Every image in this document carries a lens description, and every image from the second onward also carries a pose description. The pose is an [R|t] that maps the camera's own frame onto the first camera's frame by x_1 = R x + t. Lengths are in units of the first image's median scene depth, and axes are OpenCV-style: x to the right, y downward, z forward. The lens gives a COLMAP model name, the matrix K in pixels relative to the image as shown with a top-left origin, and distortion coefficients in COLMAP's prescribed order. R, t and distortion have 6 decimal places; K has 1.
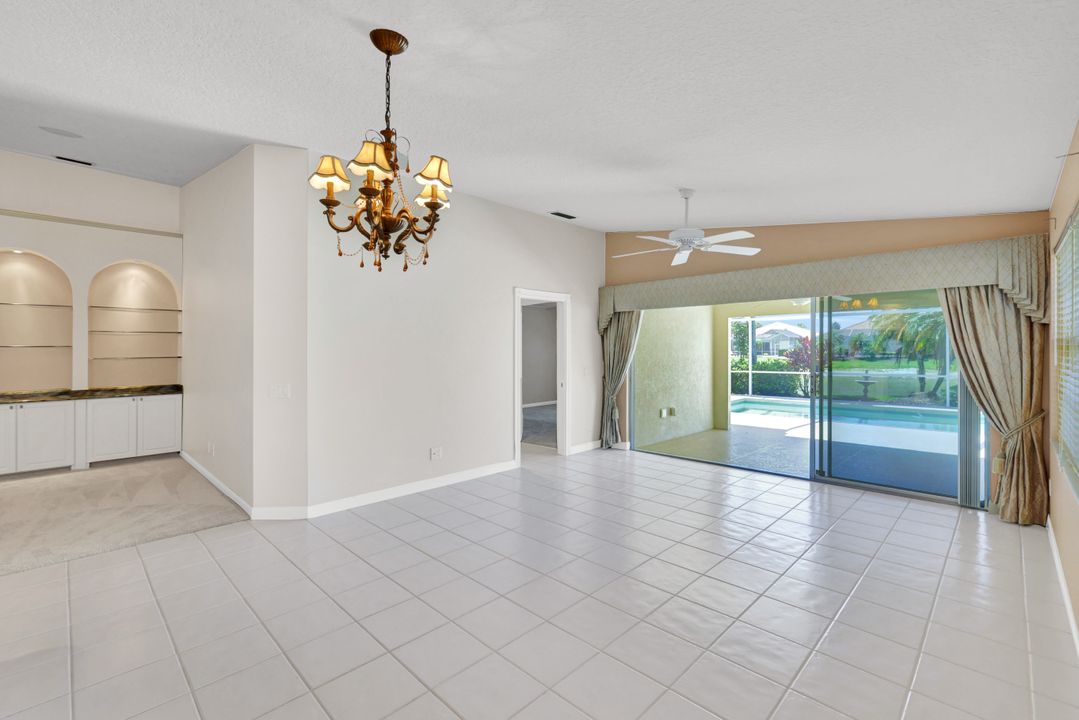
lens RADIAL K [[470.9, 0, 536.1], [0, 470.9, 346.9], [0, 0, 1]] dist [0.002655, -0.000006]
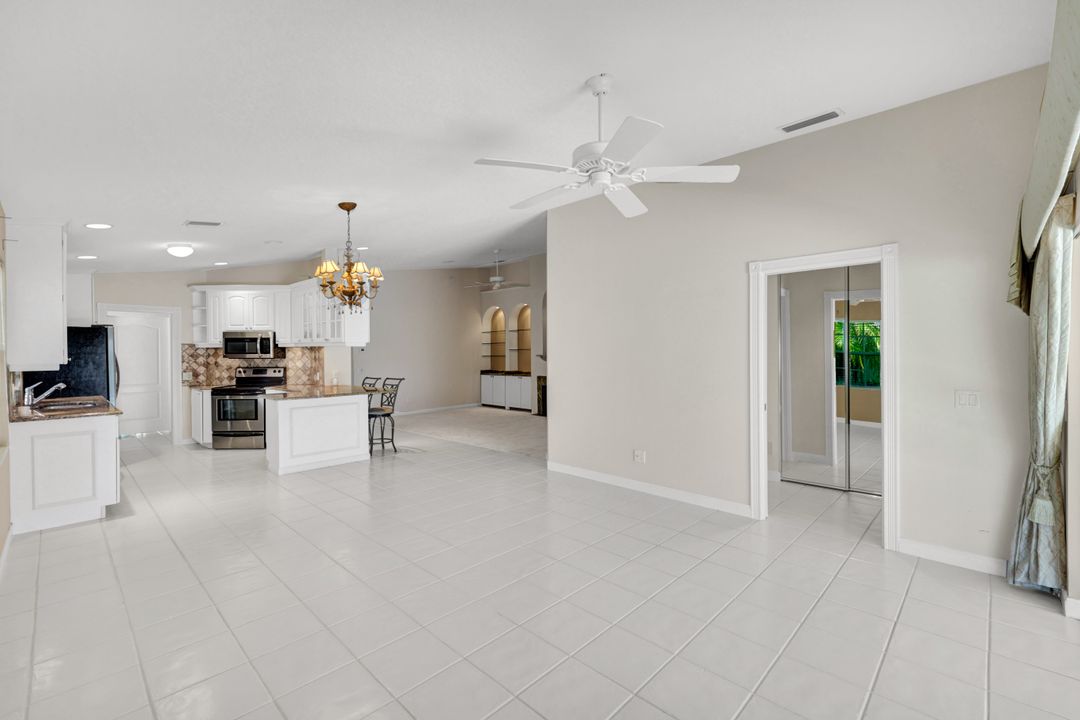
lens RADIAL K [[471.3, 0, 535.6], [0, 471.3, 351.0], [0, 0, 1]] dist [0.002655, -0.000006]
pose [[0.010374, 0.003535, -0.999940, 0.573195], [0.010218, 0.999941, 0.003641, 0.000150], [0.999894, -0.010255, 0.010337, 0.577808]]
